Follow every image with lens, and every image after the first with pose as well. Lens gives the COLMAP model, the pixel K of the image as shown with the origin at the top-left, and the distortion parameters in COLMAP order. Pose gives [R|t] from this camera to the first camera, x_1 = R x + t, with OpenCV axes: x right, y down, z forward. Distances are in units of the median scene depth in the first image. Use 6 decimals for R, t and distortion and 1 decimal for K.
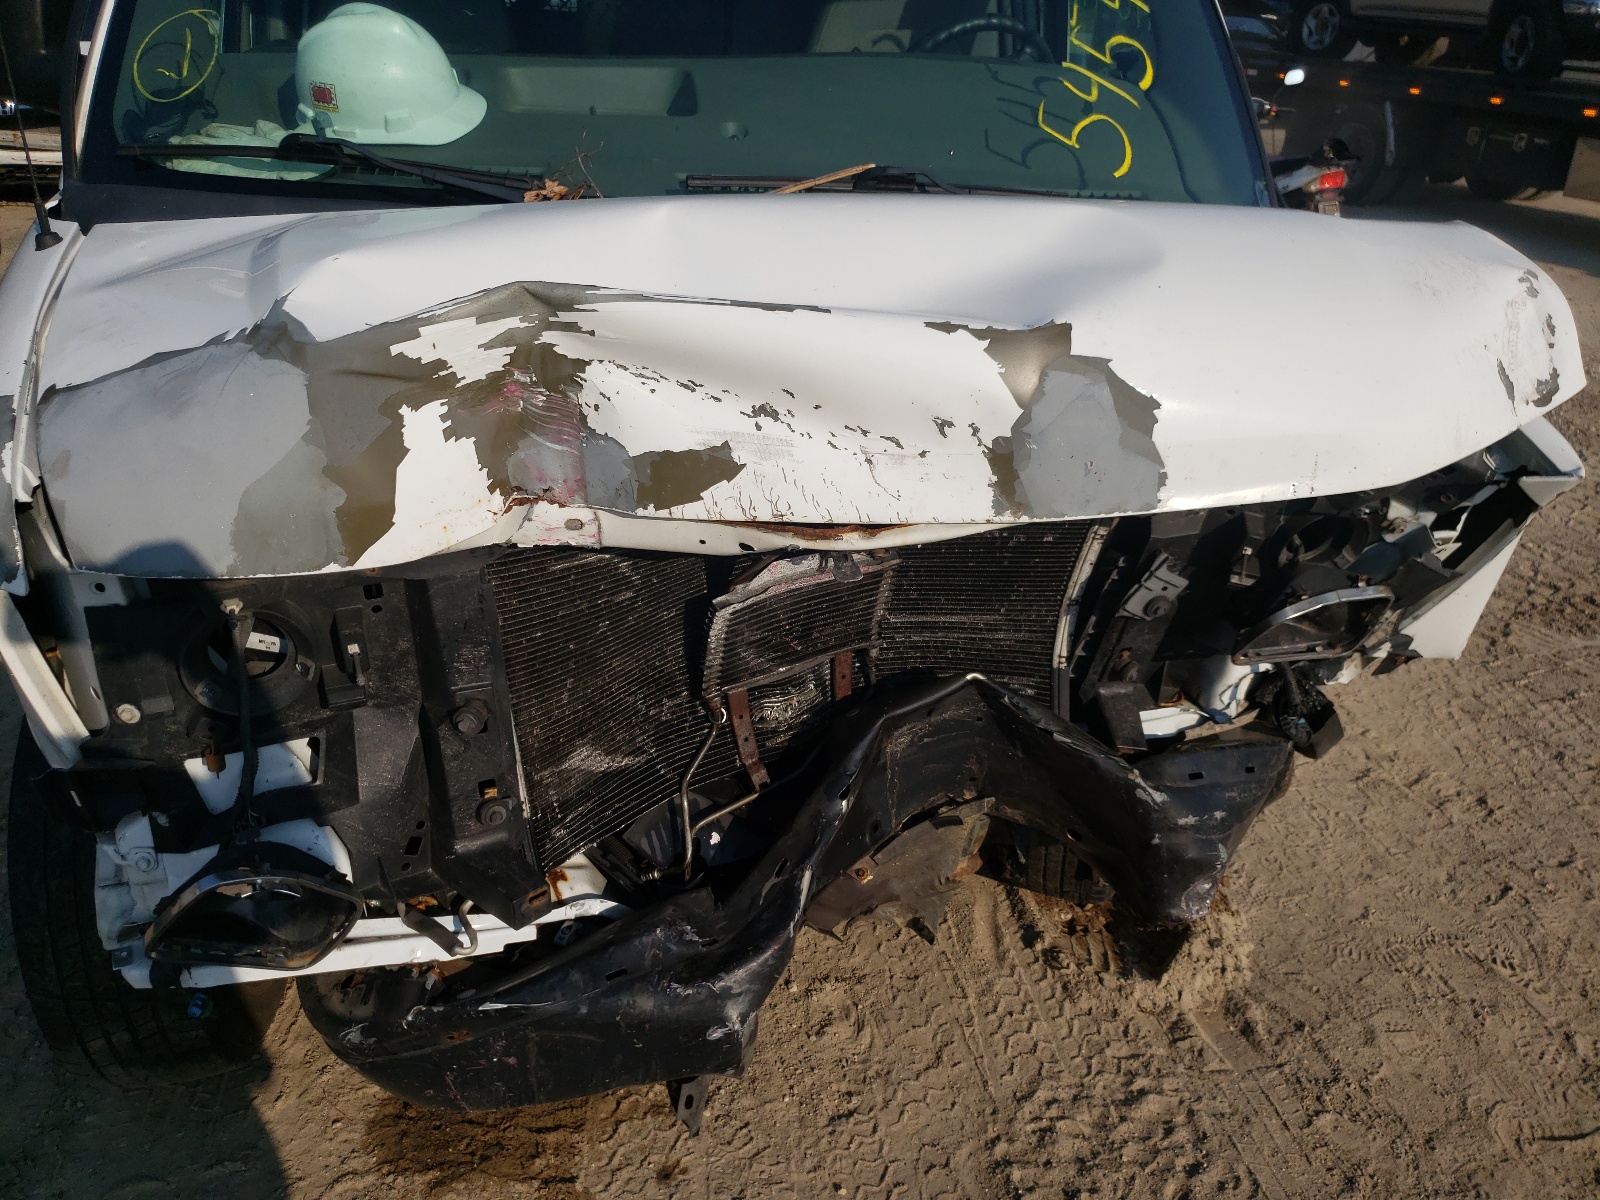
lens RADIAL K [[1256.1, 0, 800.0], [0, 1256.1, 600.0], [0, 0, 1]] dist [0.022230, -0.003884]
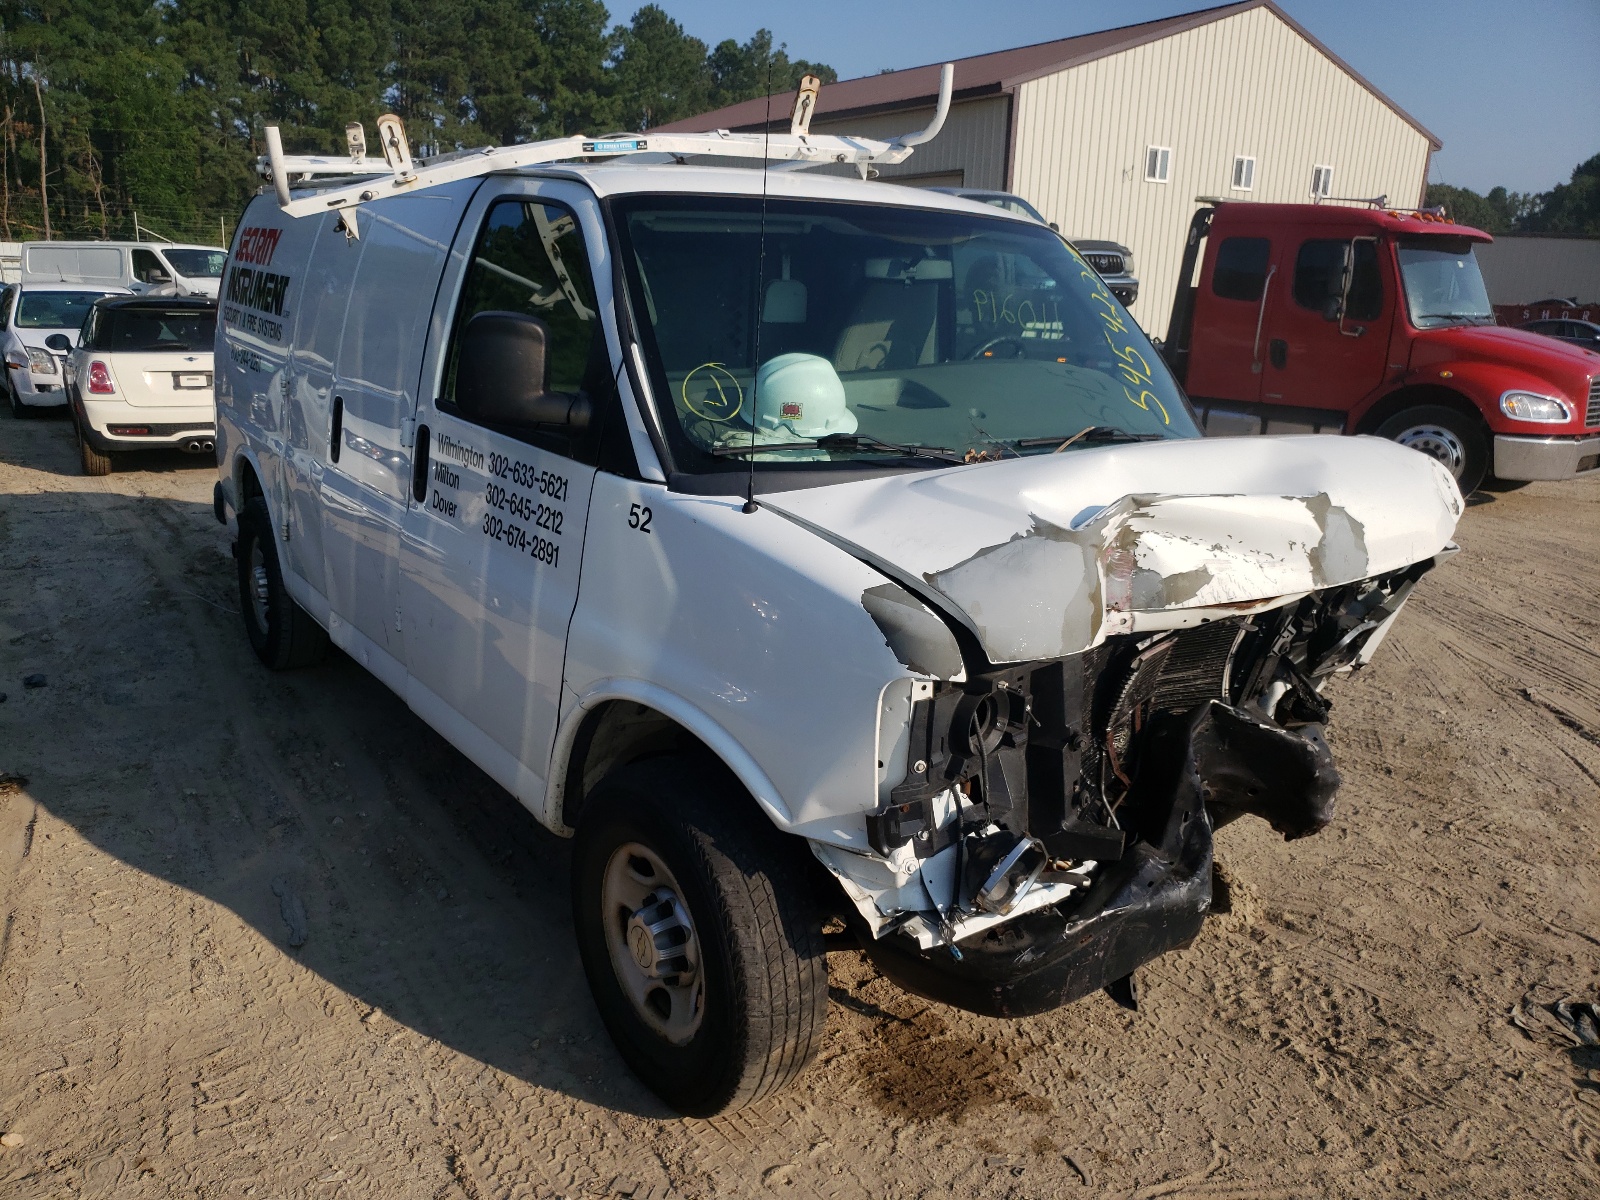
lens RADIAL K [[1204.9, 0, 800.0], [0, 1204.9, 600.0], [0, 0, 1]] dist [0.001963, 0.001741]
pose [[0.920085, -0.121652, 0.372349, -1.330458], [0.187327, 0.971462, -0.145498, 0.081894], [-0.344023, 0.203622, 0.916617, -0.491179]]
